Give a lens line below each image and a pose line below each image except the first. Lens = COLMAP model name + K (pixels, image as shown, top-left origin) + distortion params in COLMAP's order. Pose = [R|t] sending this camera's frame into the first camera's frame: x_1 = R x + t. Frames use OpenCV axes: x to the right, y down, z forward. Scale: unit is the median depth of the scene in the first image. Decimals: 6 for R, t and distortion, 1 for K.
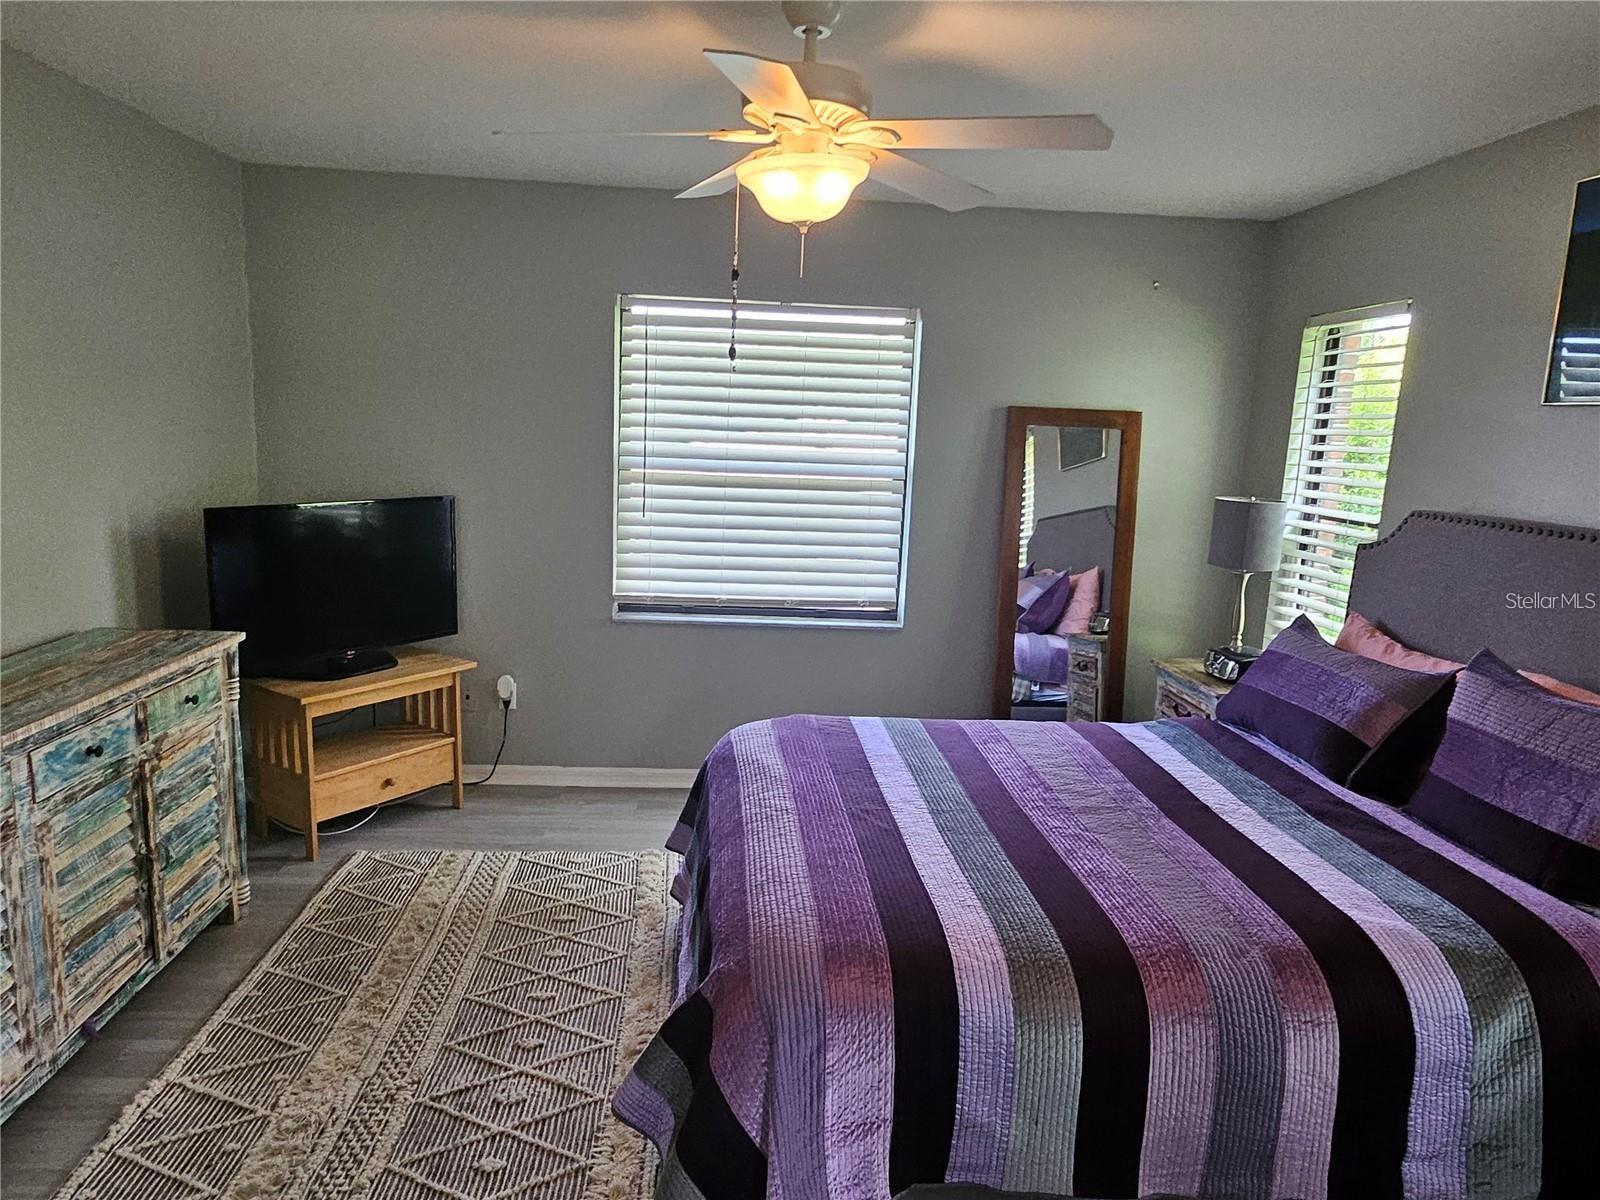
lens RADIAL K [[1014.1, 0, 802.1], [0, 1014.1, 606.2], [0, 0, 1]] dist [0.009725, 0.000061]
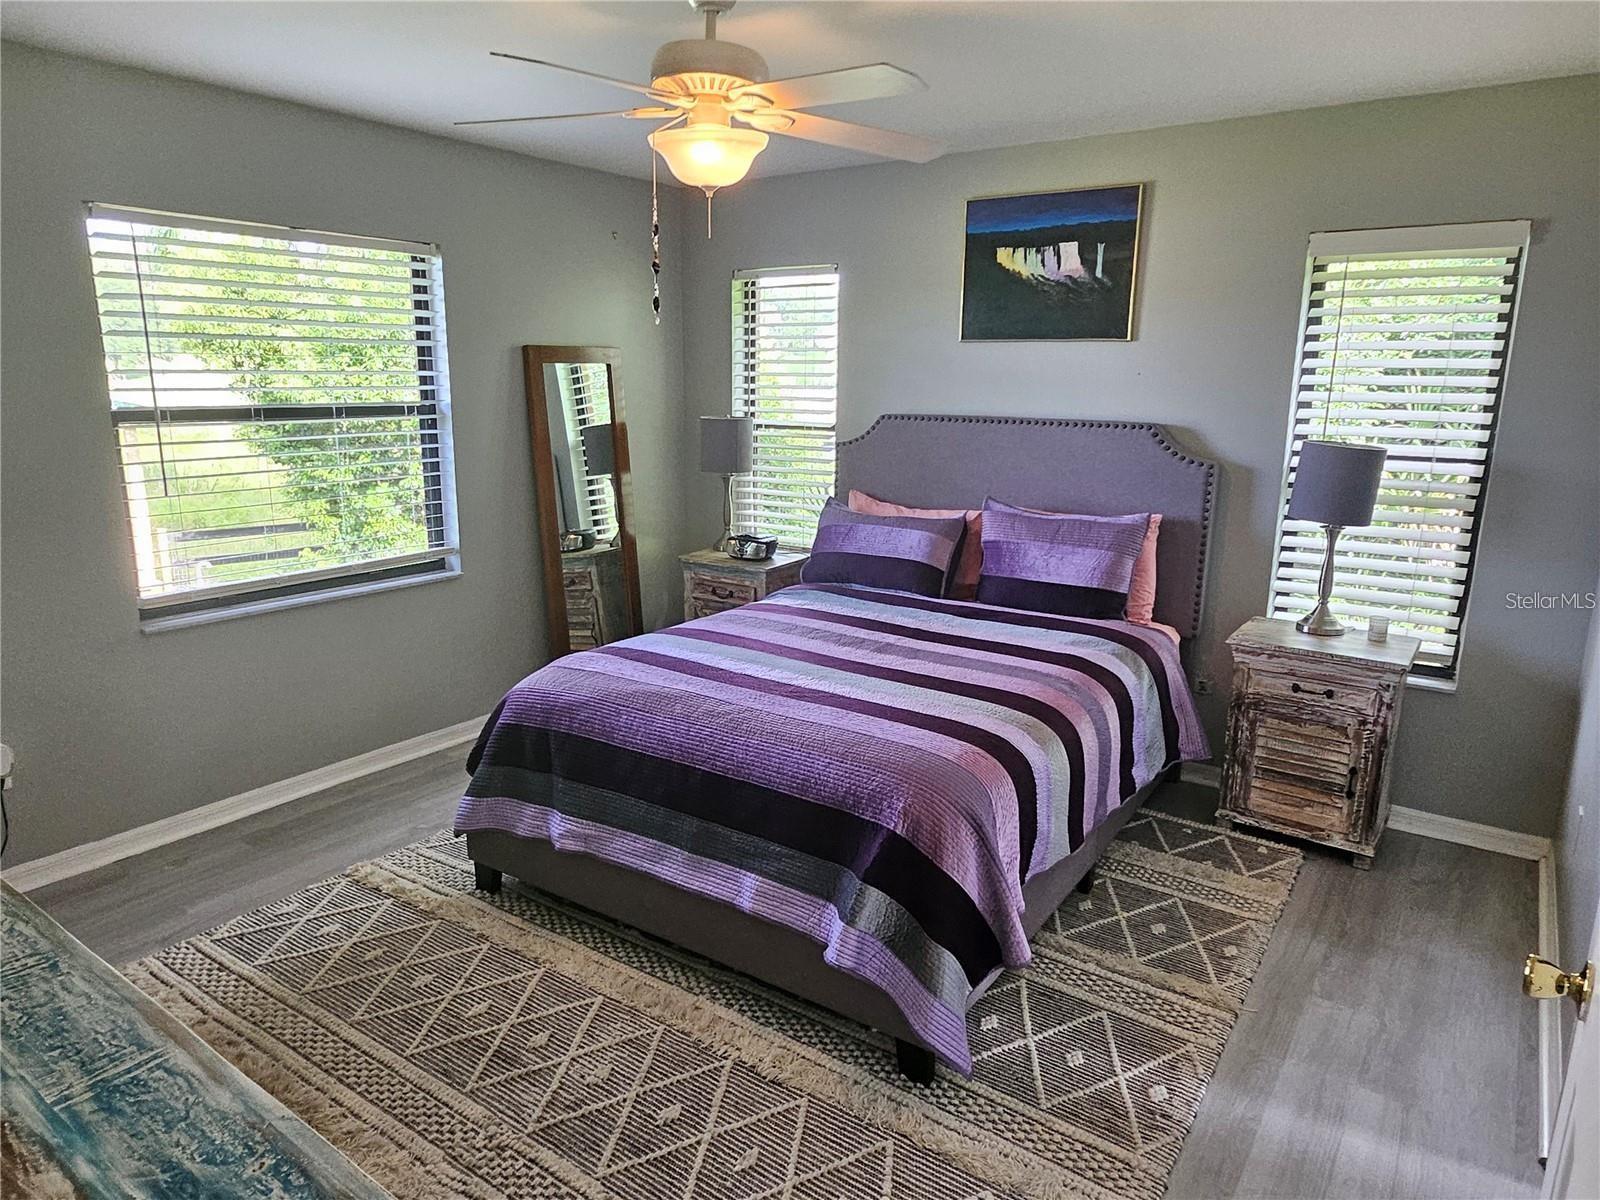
lens RADIAL K [[1014.1, 0, 802.1], [0, 1014.1, 606.2], [0, 0, 1]] dist [0.009725, 0.000061]
pose [[0.626508, -0.210953, 0.750325, -0.532005], [0.157779, 0.977071, 0.142959, -0.044701], [-0.763278, 0.028820, 0.645427, 0.136795]]
